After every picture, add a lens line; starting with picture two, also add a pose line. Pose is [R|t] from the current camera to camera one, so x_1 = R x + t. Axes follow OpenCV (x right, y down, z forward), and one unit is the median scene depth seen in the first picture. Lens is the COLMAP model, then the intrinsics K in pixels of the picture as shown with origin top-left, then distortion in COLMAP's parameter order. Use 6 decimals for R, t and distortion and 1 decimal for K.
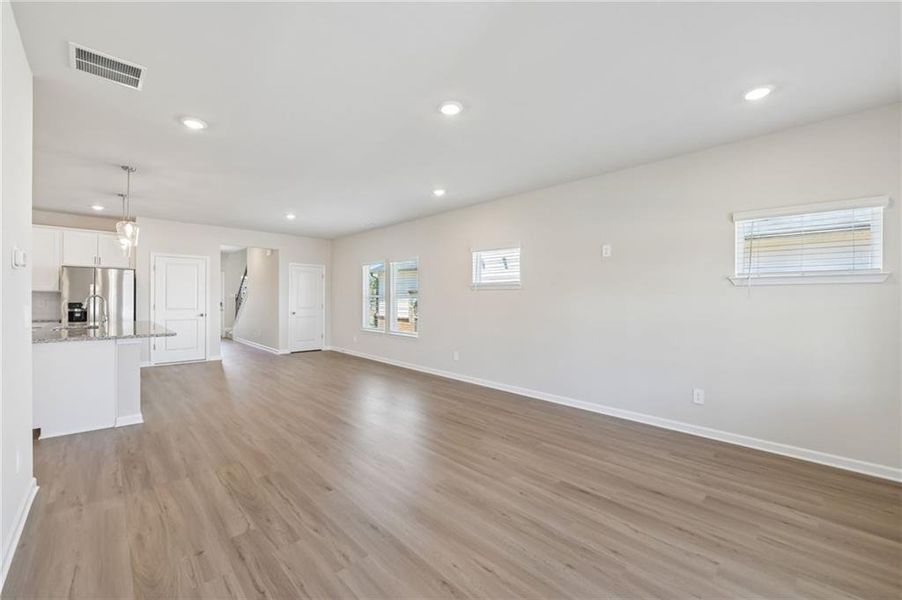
lens RADIAL K [[367.0, 0, 460.9], [0, 367.0, 303.6], [0, 0, 1]] dist [-0.004992, -0.000810]
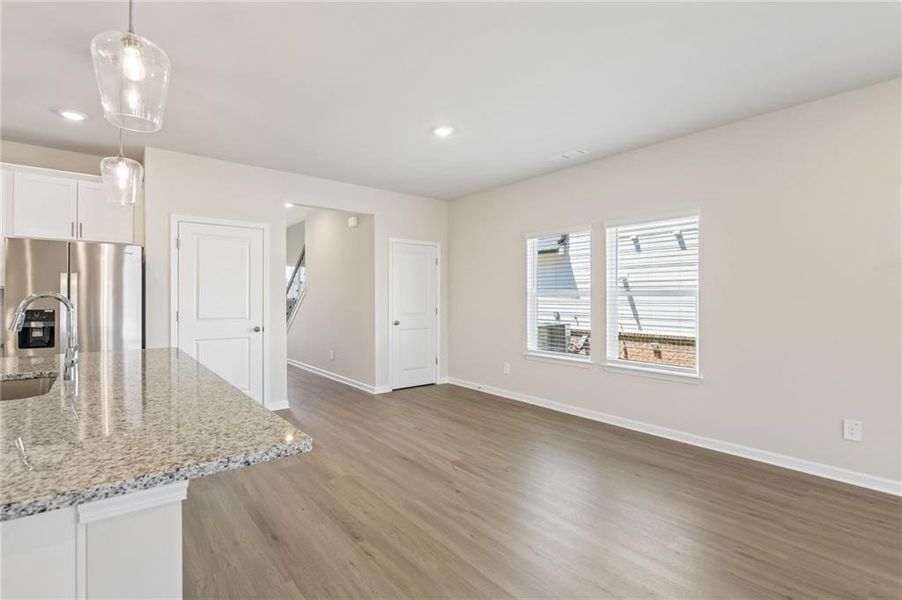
lens RADIAL K [[429.3, 0, 461.5], [0, 429.3, 299.2], [0, 0, 1]] dist [-0.006764, 0.001056]
pose [[0.996935, -0.006615, -0.077950, -0.422641], [0.005994, 0.999948, -0.008201, -0.008345], [0.078000, 0.007708, 0.996924, 0.458570]]
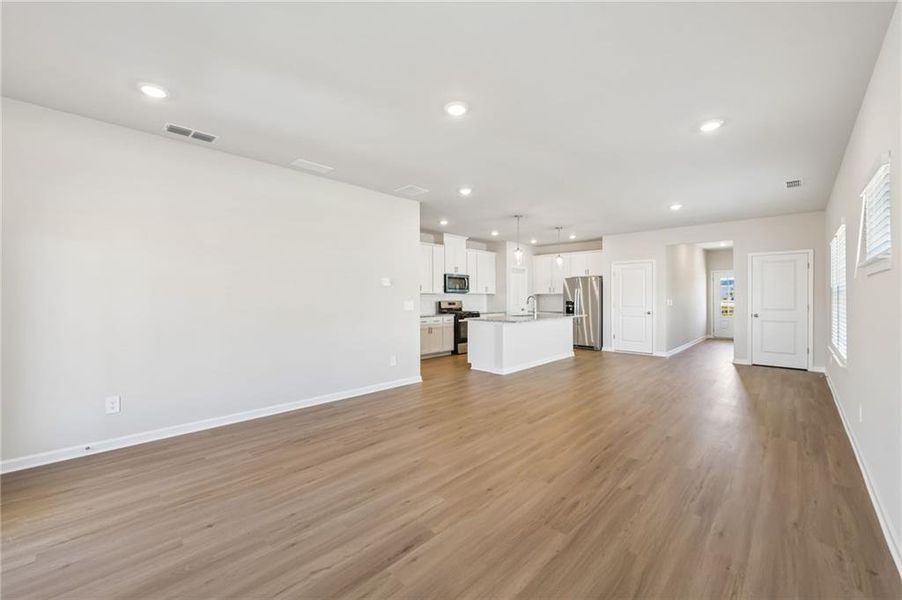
lens RADIAL K [[362.7, 0, 441.4], [0, 362.7, 298.7], [0, 0, 1]] dist [-0.007497, -0.000704]
pose [[0.021654, -0.004414, -0.999756, 0.439402], [-0.011467, 0.999923, -0.004663, 0.000869], [0.999700, 0.011565, 0.021602, 0.425791]]
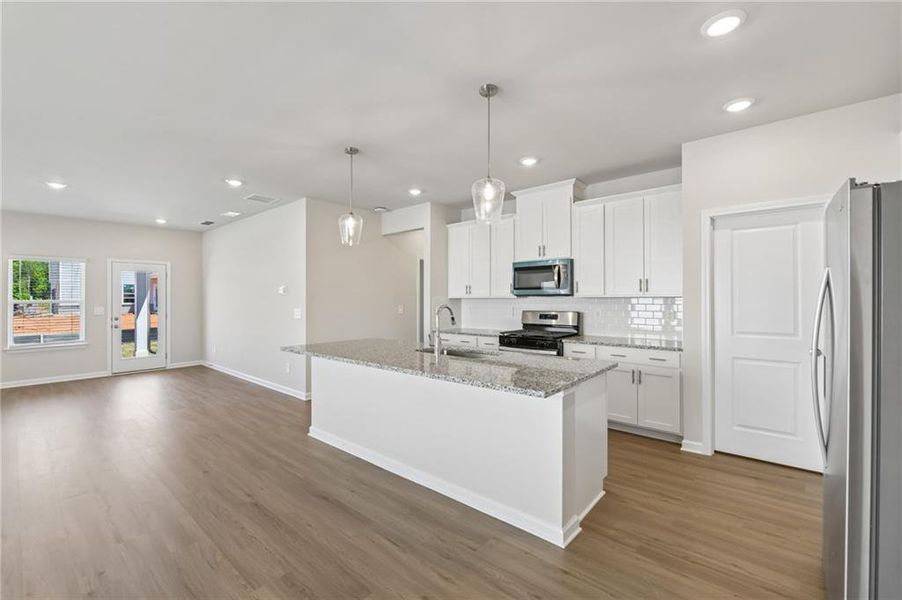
lens RADIAL K [[379.2, 0, 463.7], [0, 379.2, 296.9], [0, 0, 1]] dist [-0.012520, 0.000312]
pose [[-0.994518, -0.003748, -0.104502, -0.727133], [-0.004682, 0.999951, 0.008693, -0.032824], [0.104465, 0.009135, -0.994487, 1.258557]]
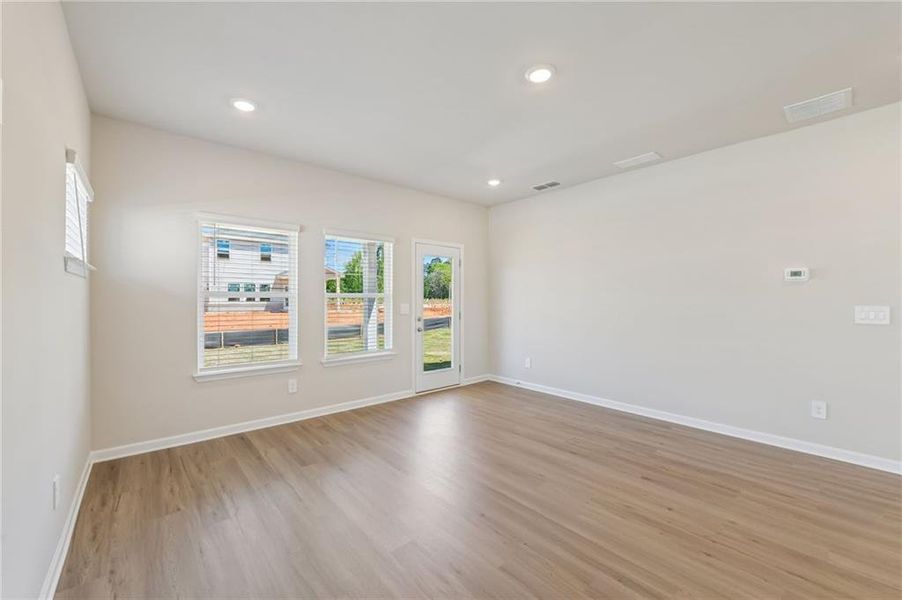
lens RADIAL K [[362.7, 0, 458.3], [0, 362.7, 298.6], [0, 0, 1]] dist [-0.007497, -0.000704]
pose [[-0.998179, -0.005156, 0.060097, 0.048225], [-0.004516, 0.999932, 0.010776, -0.008213], [-0.060149, 0.010485, -0.998134, 0.841041]]
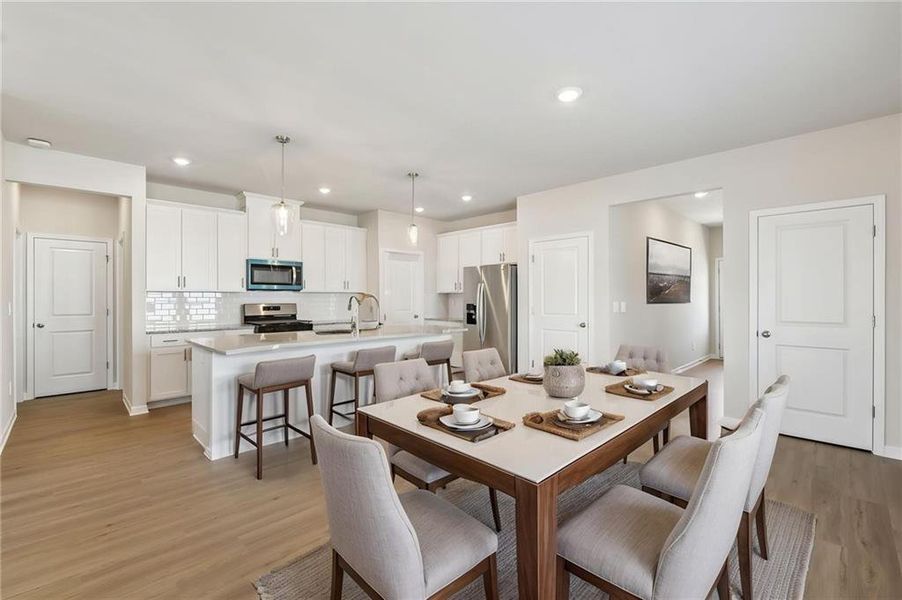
lens RADIAL K [[390.0, 0, 437.3], [0, 390.0, 297.7], [0, 0, 1]] dist [-0.018512, 0.000155]
pose [[-0.017399, -0.007539, -0.999820, -0.042414], [-0.011591, 0.999906, -0.007338, -0.009504], [0.999781, 0.011461, -0.017485, 0.916558]]
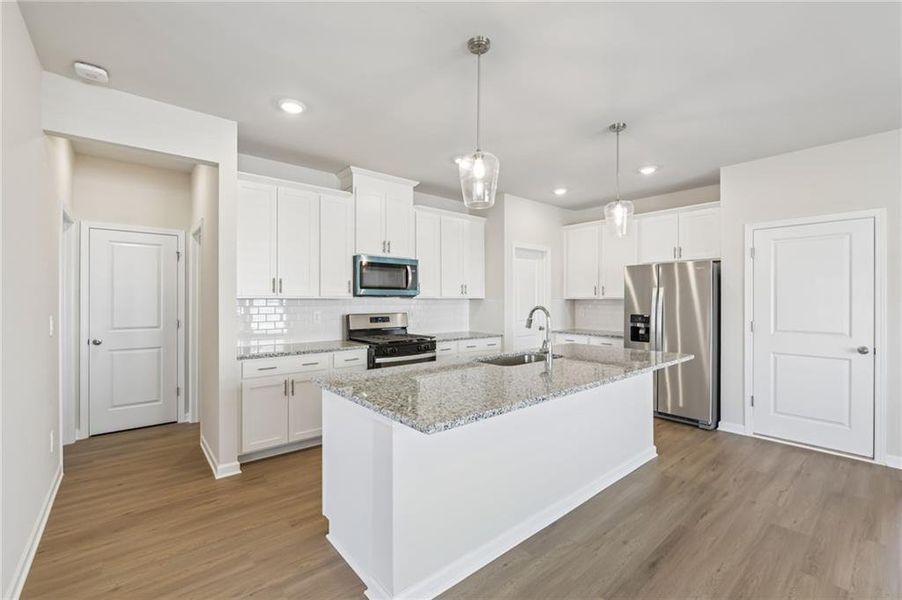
lens RADIAL K [[379.2, 0, 434.7], [0, 379.2, 299.4], [0, 0, 1]] dist [-0.012520, 0.000312]
pose [[-0.098668, -0.008236, -0.995086, -0.283693], [-0.014791, 0.999867, -0.006809, -0.020674], [0.995010, 0.014046, -0.098777, 0.668836]]
